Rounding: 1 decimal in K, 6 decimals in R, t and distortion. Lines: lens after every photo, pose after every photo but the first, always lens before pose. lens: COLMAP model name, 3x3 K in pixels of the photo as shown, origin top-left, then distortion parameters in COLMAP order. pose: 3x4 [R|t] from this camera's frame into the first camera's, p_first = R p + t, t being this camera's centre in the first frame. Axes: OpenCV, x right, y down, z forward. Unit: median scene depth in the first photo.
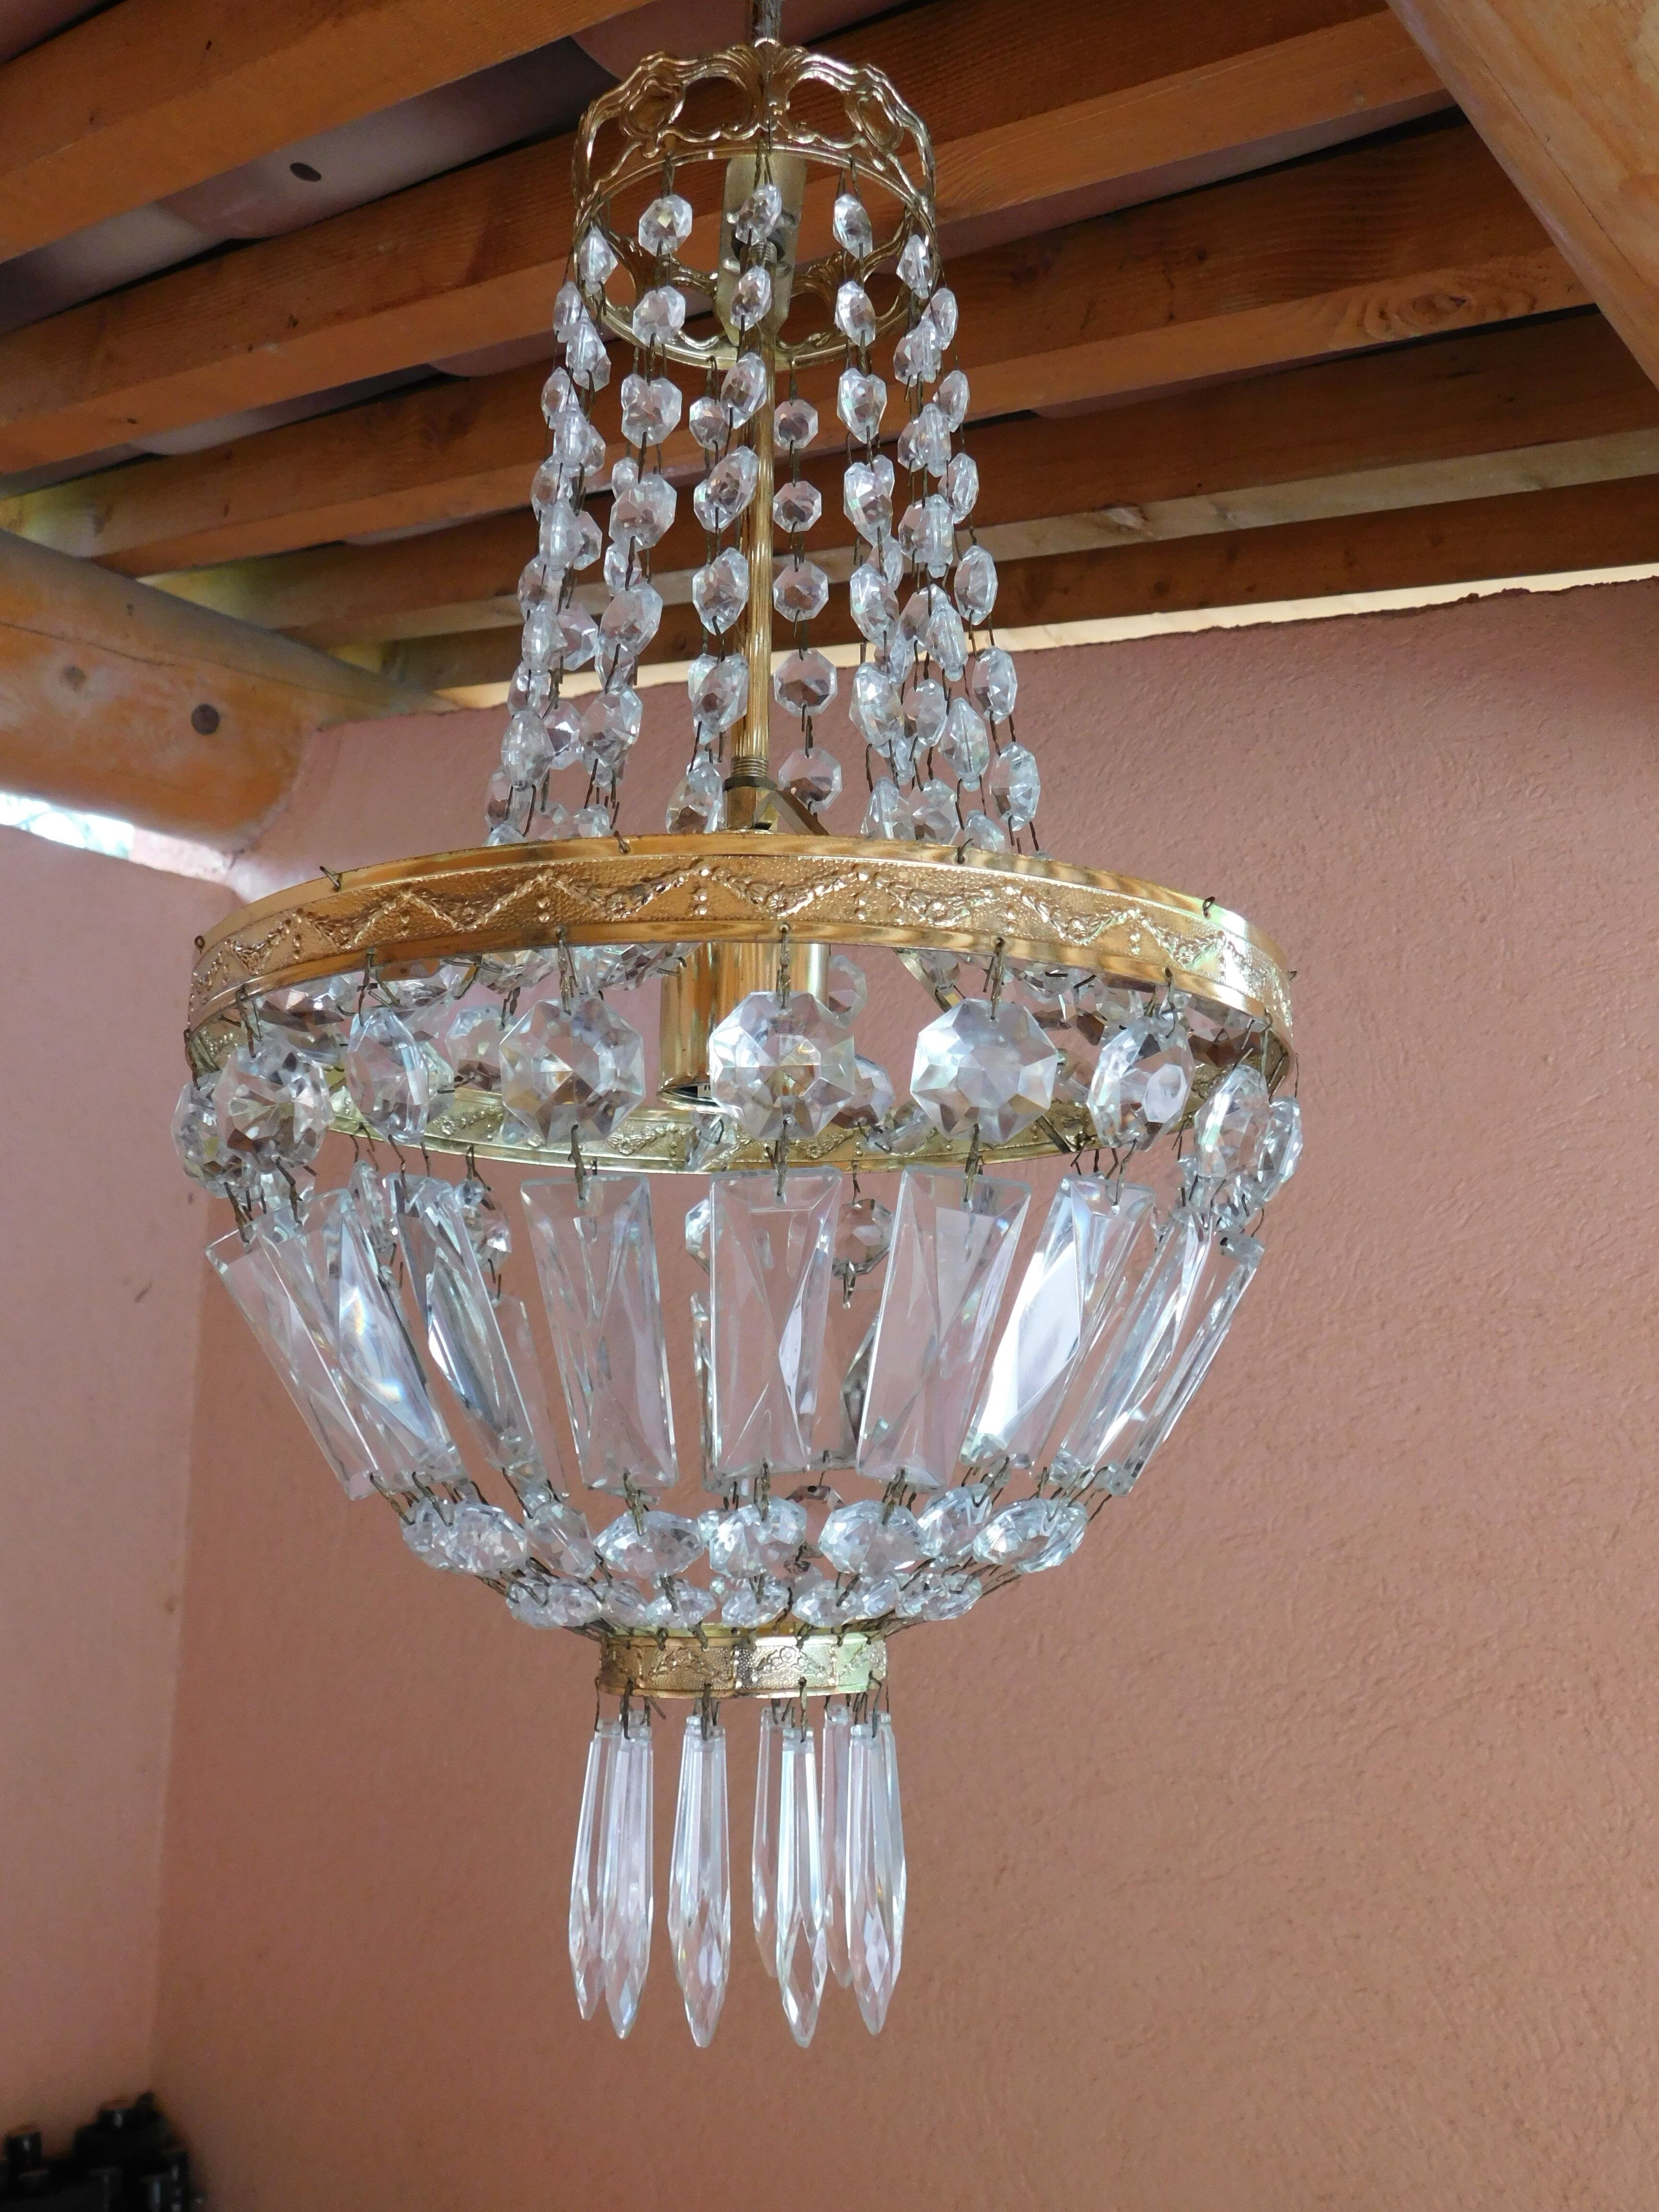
lens RADIAL K [[1946.4, 0, 821.1], [0, 1946.4, 1097.3], [0, 0, 1]] dist [-0.005489, 0.023283]
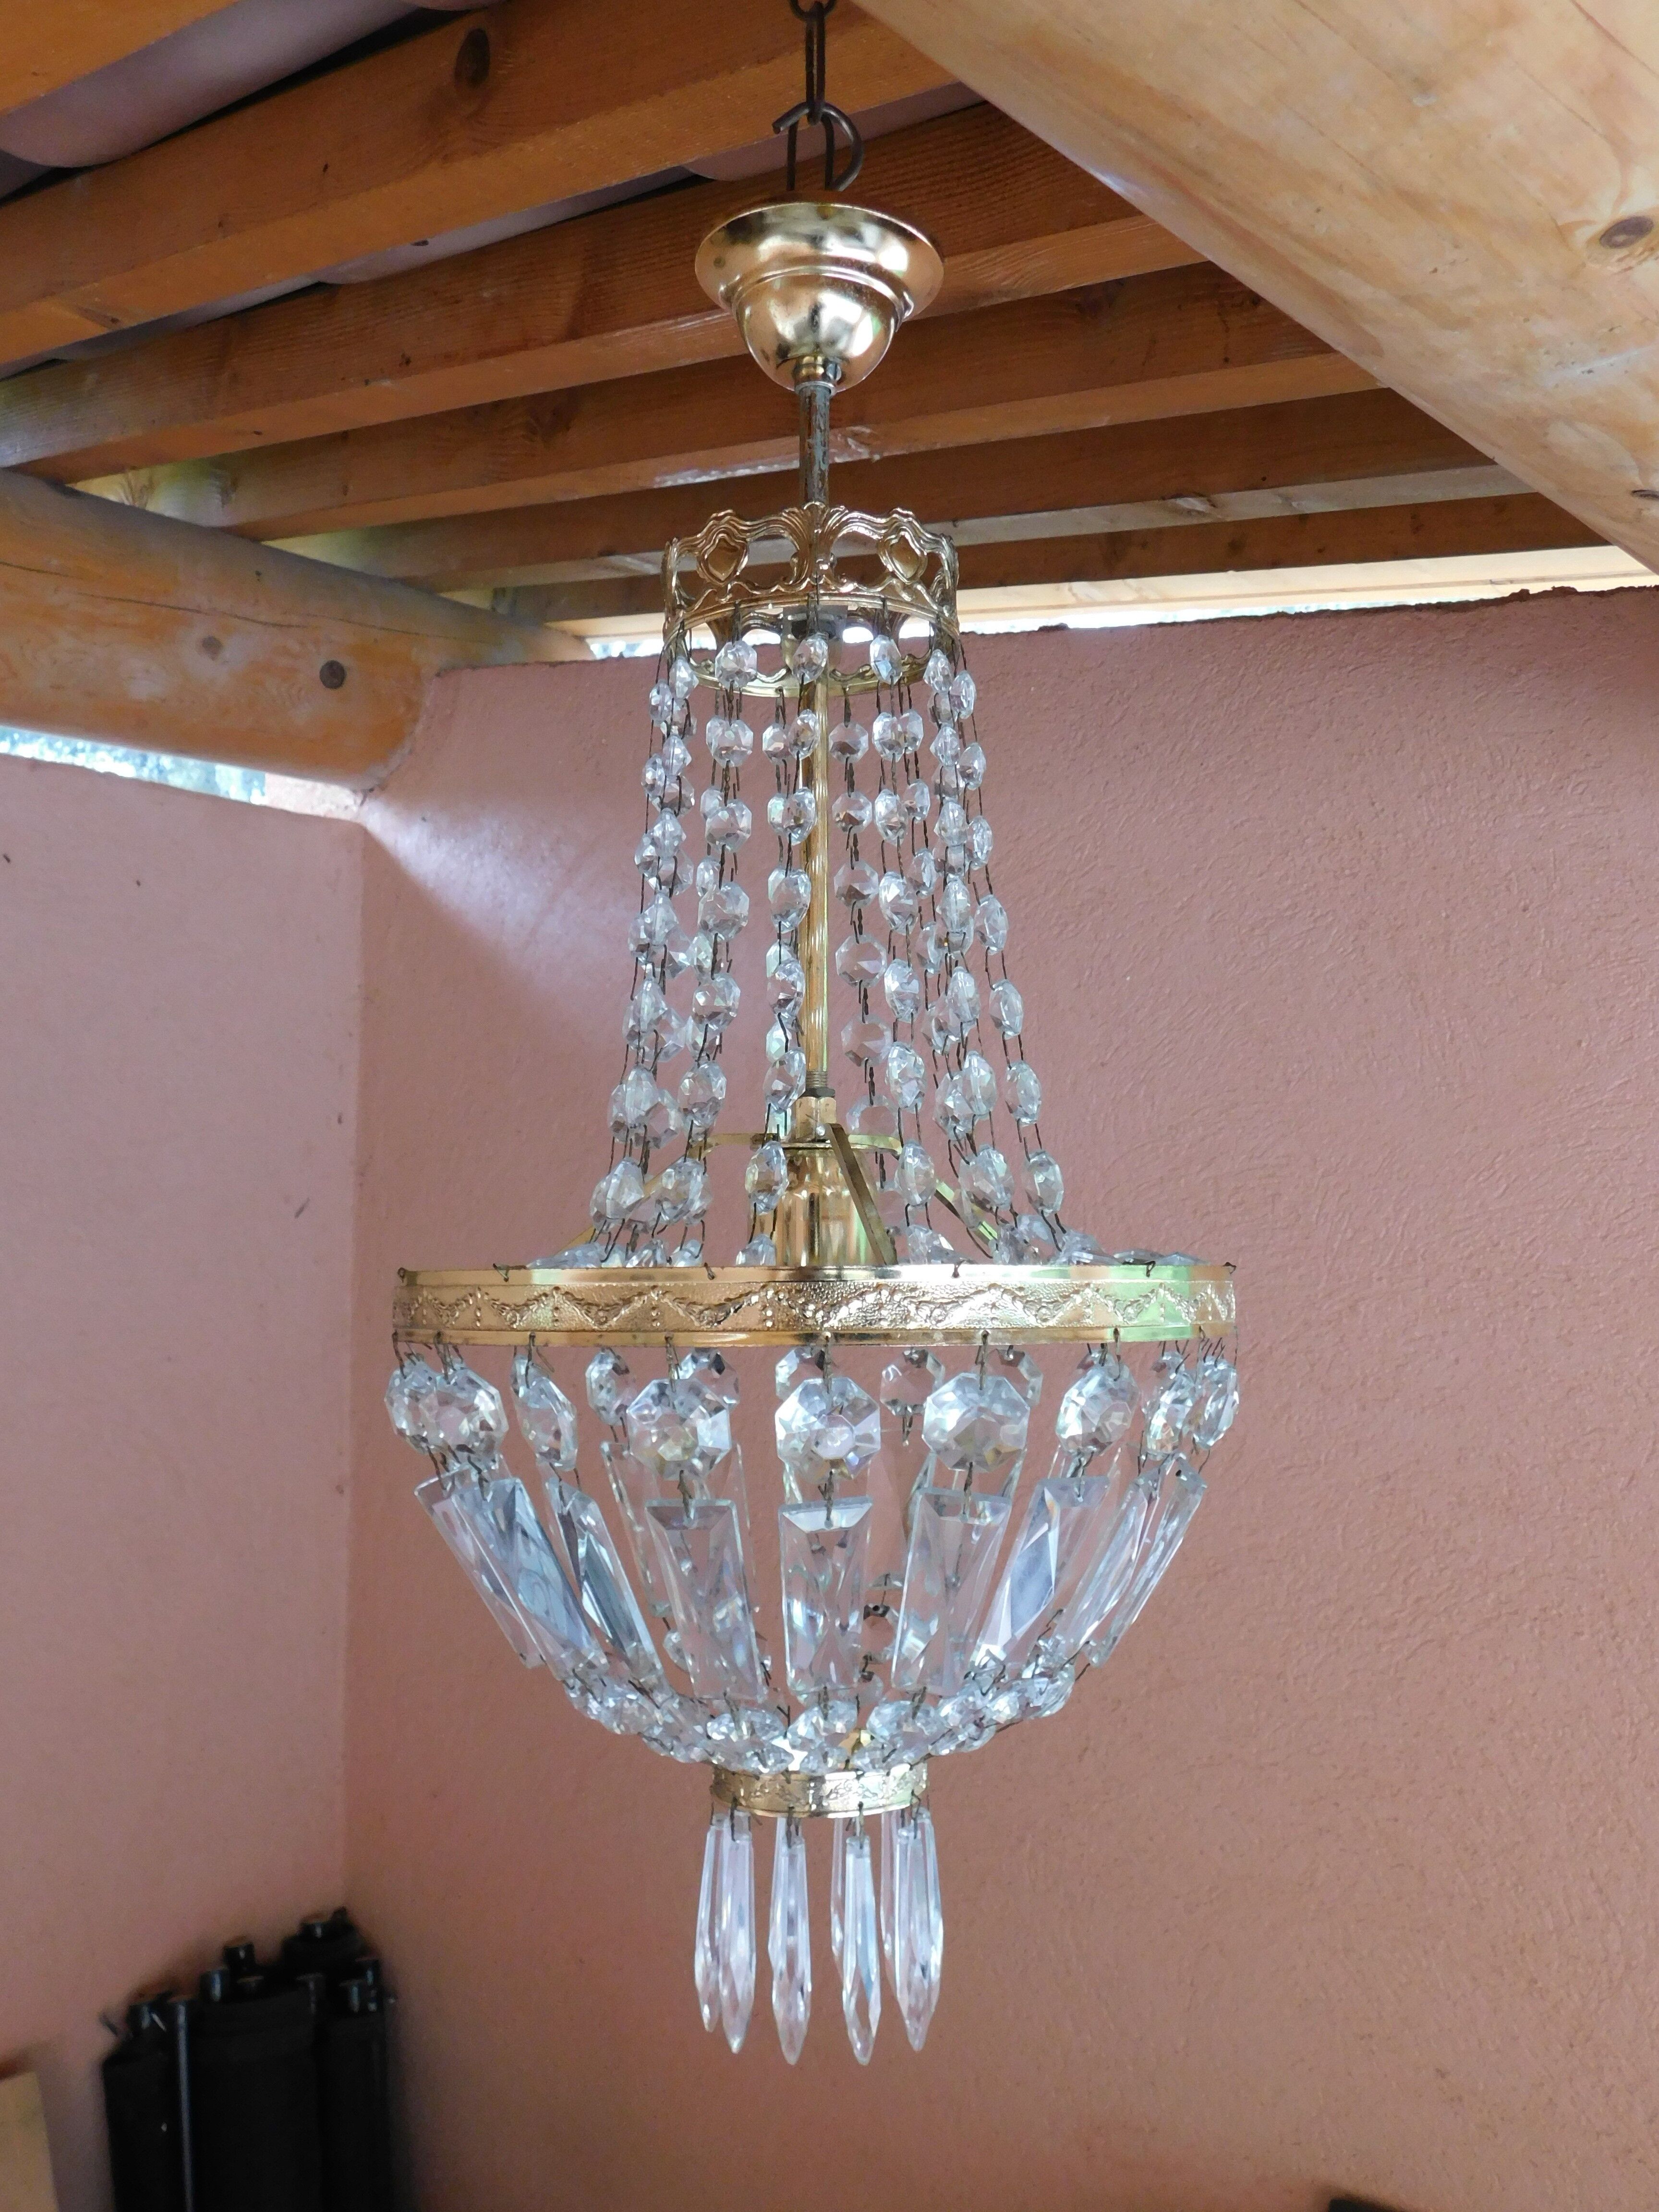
lens RADIAL K [[1946.4, 0, 824.1], [0, 1946.4, 1097.2], [0, 0, 1]] dist [-0.005489, 0.023283]
pose [[0.998084, -0.015599, -0.059877, 0.017299], [0.021655, 0.994564, 0.101854, -0.106464], [0.057963, -0.102955, 0.992996, -0.097918]]
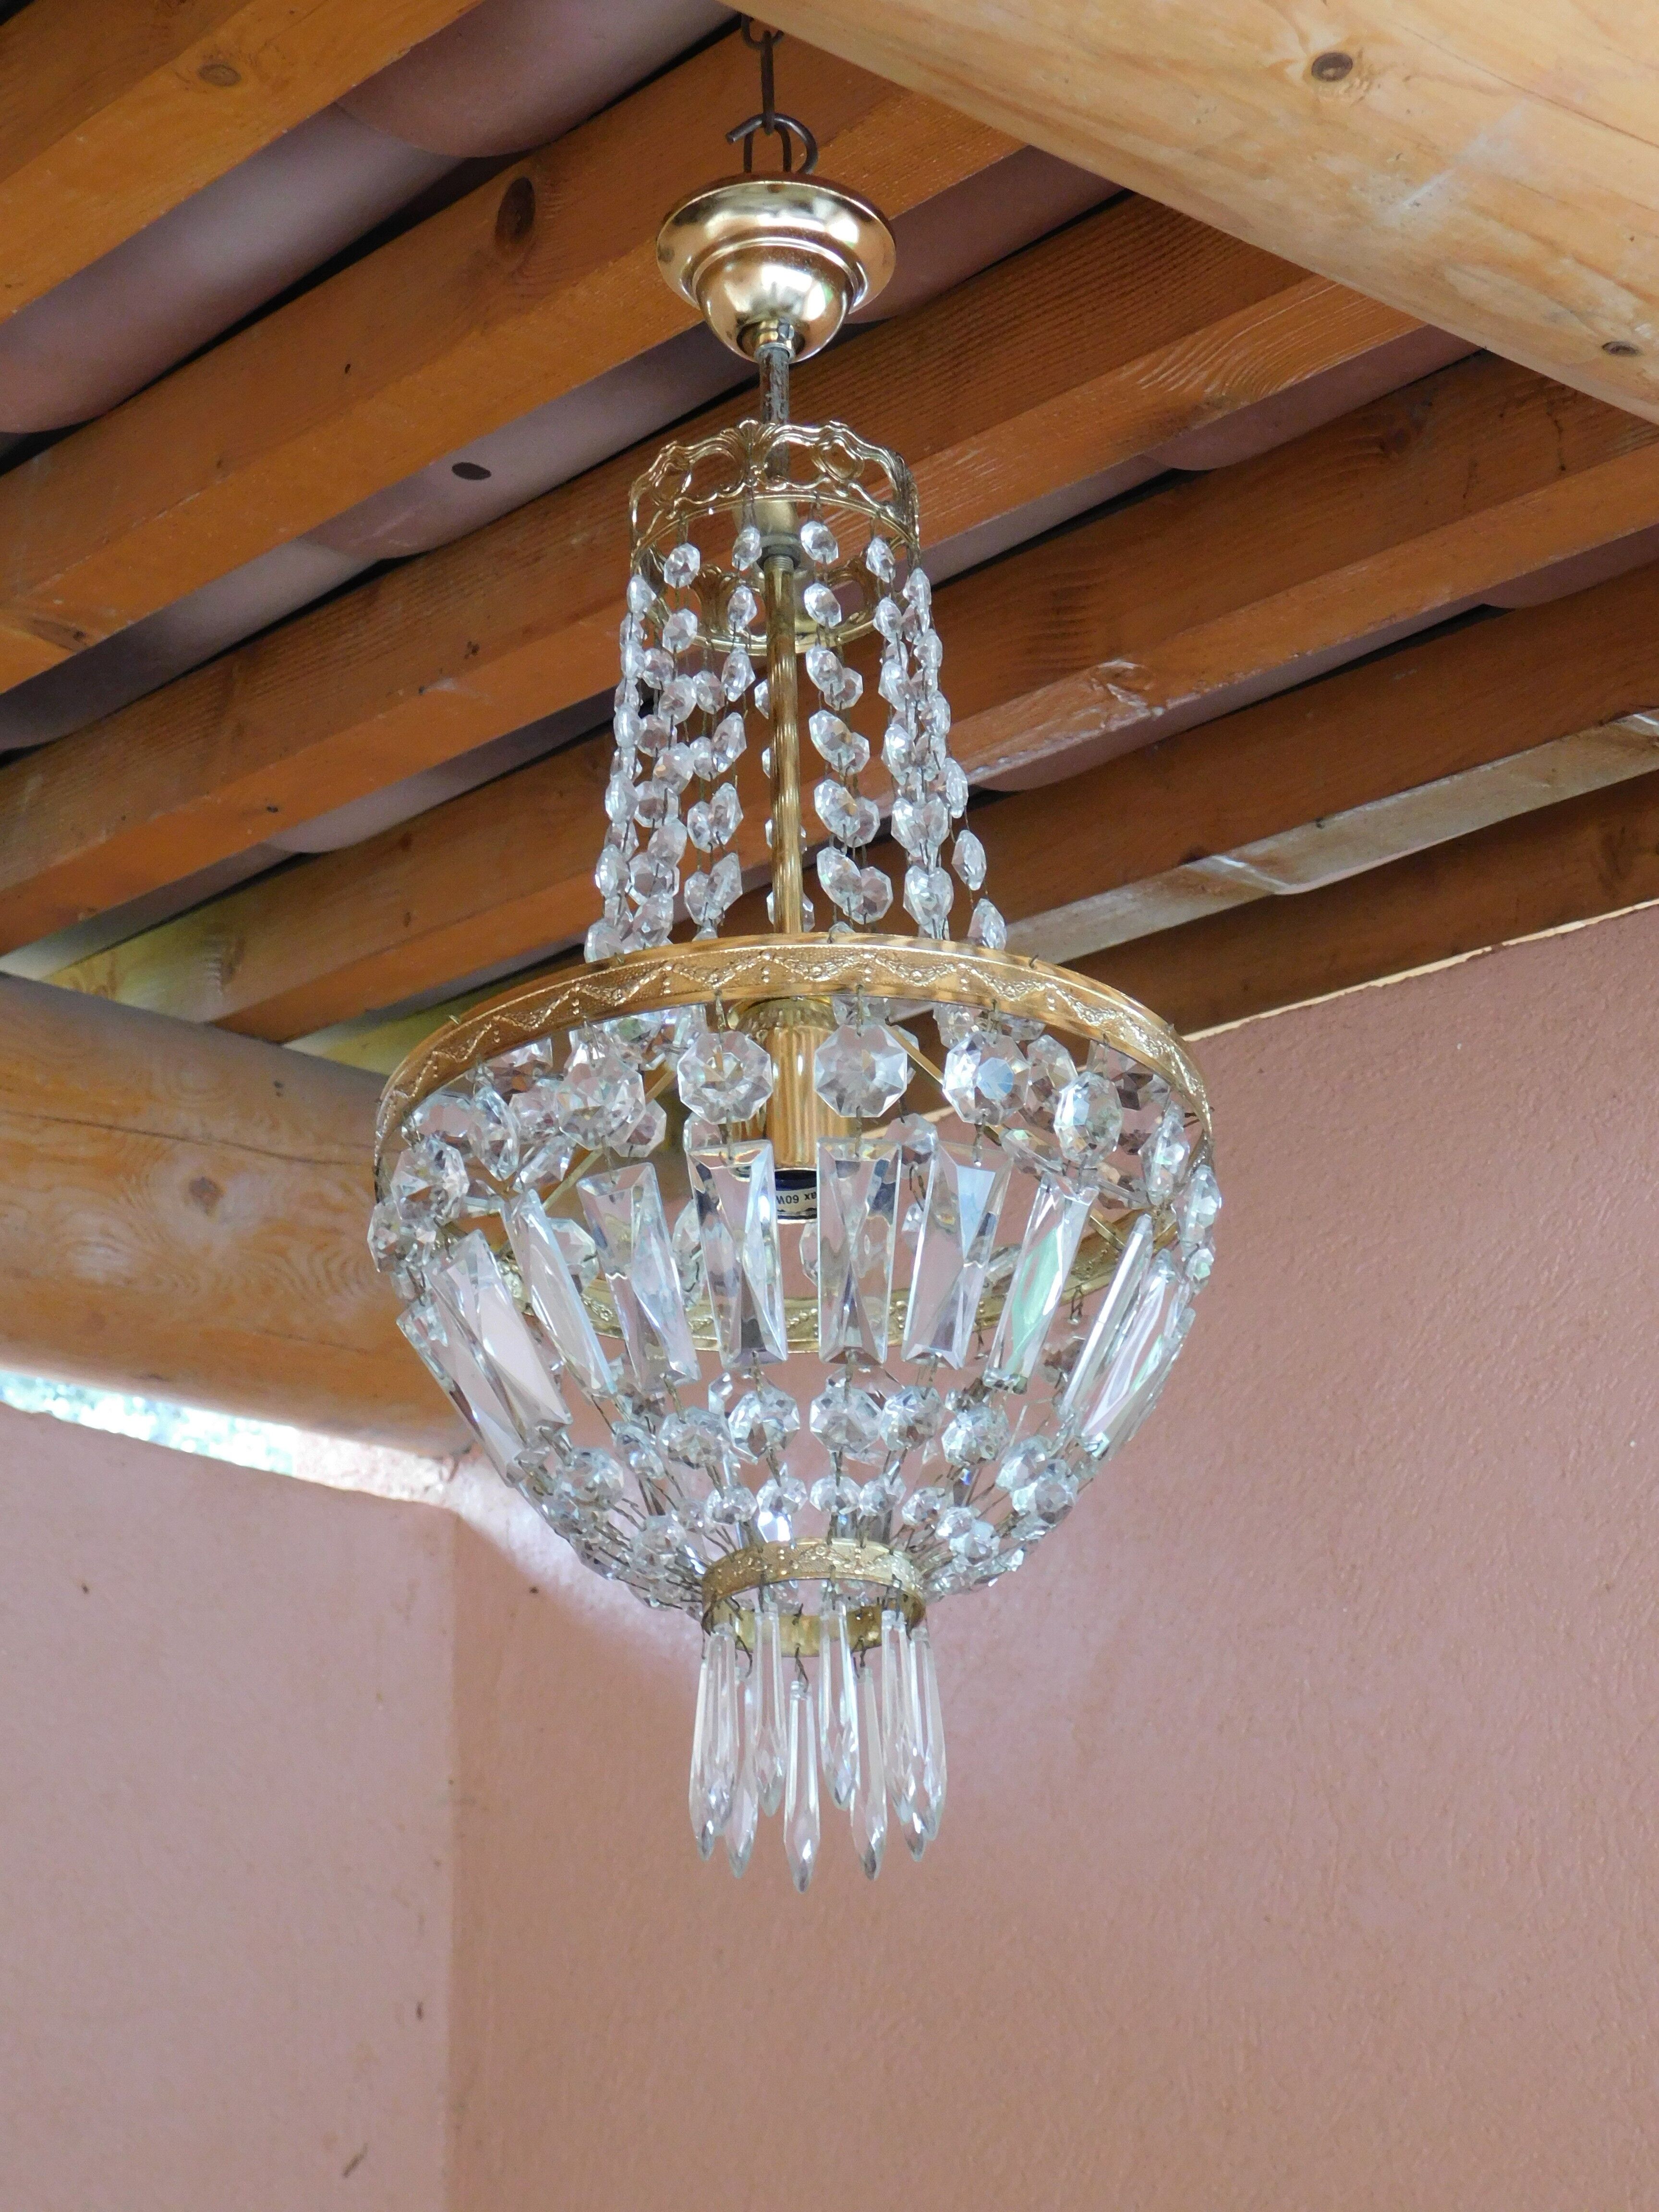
lens RADIAL K [[4656.1, 0, 830.0], [0, 4656.1, 1113.5], [0, 0, 1]] dist [0.018909, 0.000000]
pose [[0.970105, -0.134090, -0.202276, 0.219928], [0.080800, 0.964402, -0.251795, 0.259741], [0.228838, 0.227924, 0.946406, -0.684145]]
